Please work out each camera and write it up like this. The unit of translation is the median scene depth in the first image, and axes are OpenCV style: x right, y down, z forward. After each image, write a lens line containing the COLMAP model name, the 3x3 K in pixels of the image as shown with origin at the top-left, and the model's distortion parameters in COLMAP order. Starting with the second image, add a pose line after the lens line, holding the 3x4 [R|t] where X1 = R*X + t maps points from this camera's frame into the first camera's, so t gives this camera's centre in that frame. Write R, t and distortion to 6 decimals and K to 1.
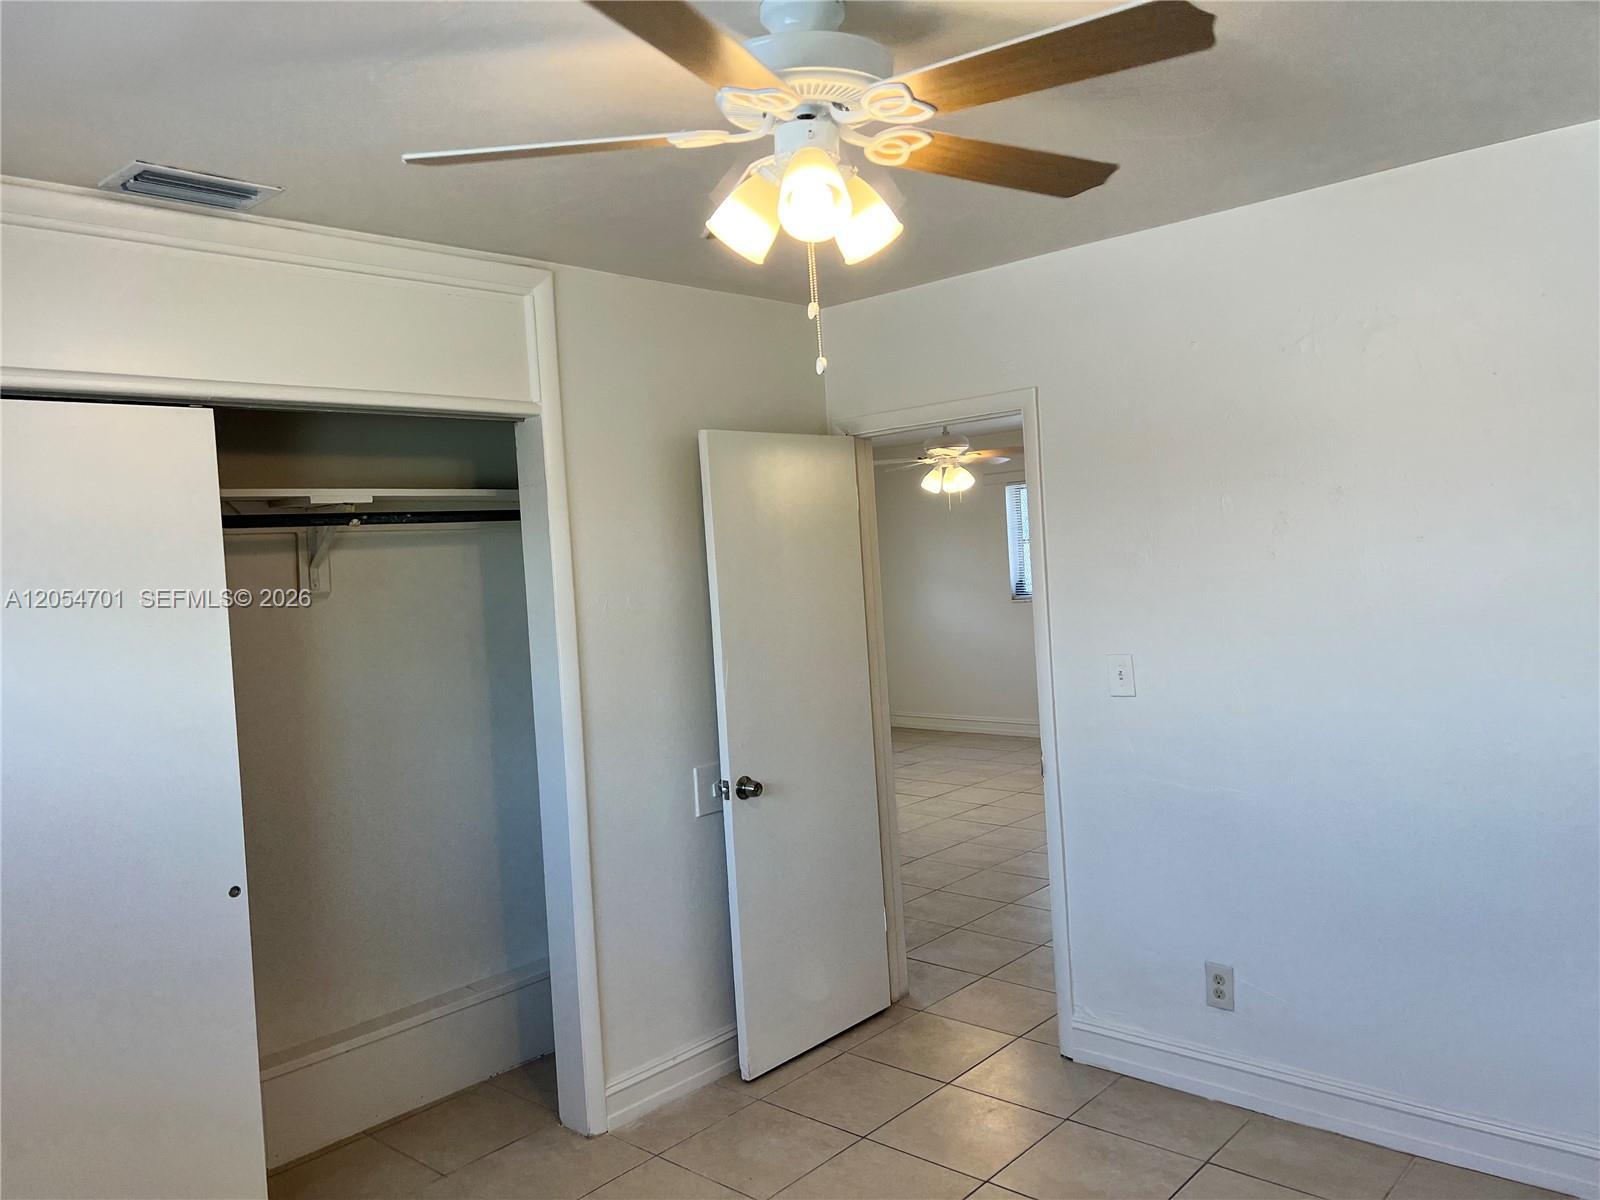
lens RADIAL K [[1208.5, 0, 800.3], [0, 1208.5, 588.0], [0, 0, 1]] dist [0.094660, -0.118952]
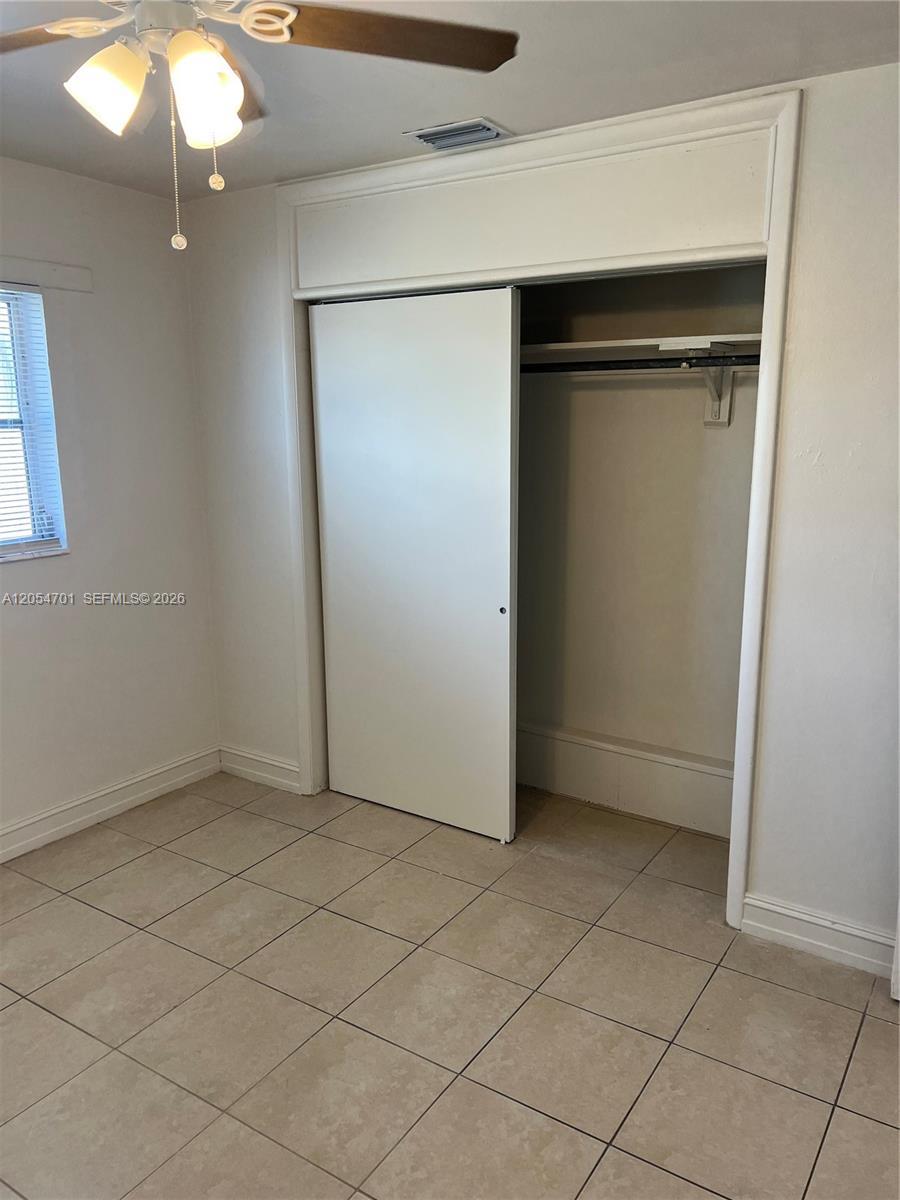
lens RADIAL K [[906.4, 0, 450.0], [0, 906.4, 600.0], [0, 0, 1]] dist [0.094660, -0.118952]
pose [[0.150556, 0.261801, -0.953306, 0.539173], [-0.037467, 0.965116, 0.259127, -0.056071], [0.987891, -0.003296, 0.155113, 0.627620]]
